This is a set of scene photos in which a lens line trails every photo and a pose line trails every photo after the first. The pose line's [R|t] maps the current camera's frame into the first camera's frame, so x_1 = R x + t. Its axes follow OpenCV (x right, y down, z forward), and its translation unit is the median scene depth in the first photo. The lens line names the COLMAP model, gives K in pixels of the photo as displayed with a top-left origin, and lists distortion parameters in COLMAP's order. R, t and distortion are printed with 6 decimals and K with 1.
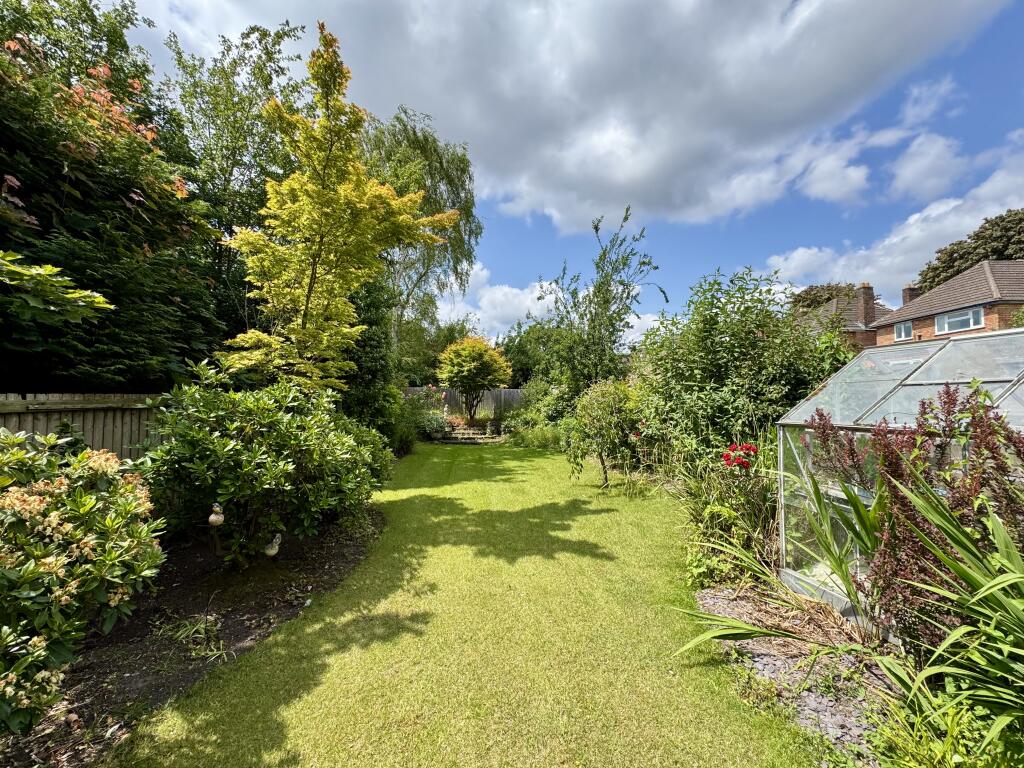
lens RADIAL K [[403.1, 0, 512.0], [0, 403.1, 384.0], [0, 0, 1]] dist [0.001260, 0.019219]
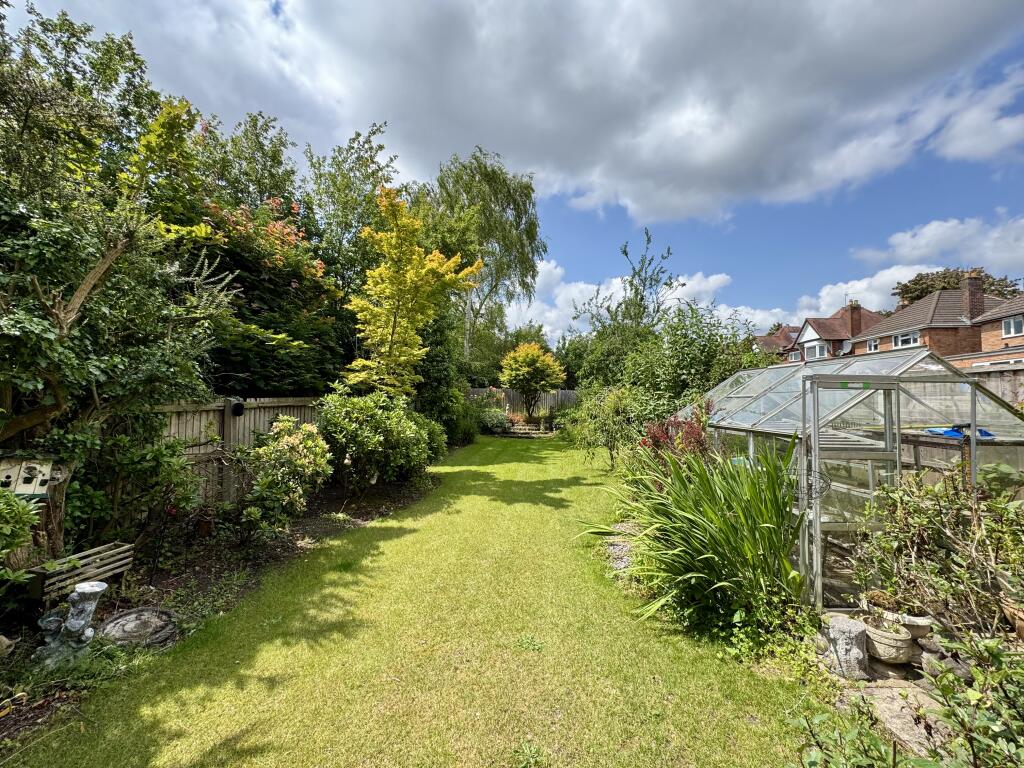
lens RADIAL K [[422.2, 0, 512.0], [0, 422.2, 384.0], [0, 0, 1]] dist [0.099065, -0.000032]
pose [[0.977968, -0.000376, -0.208756, 0.118847], [0.001649, 0.999981, 0.005920, -0.014815], [0.208750, -0.006134, 0.977950, -0.210464]]
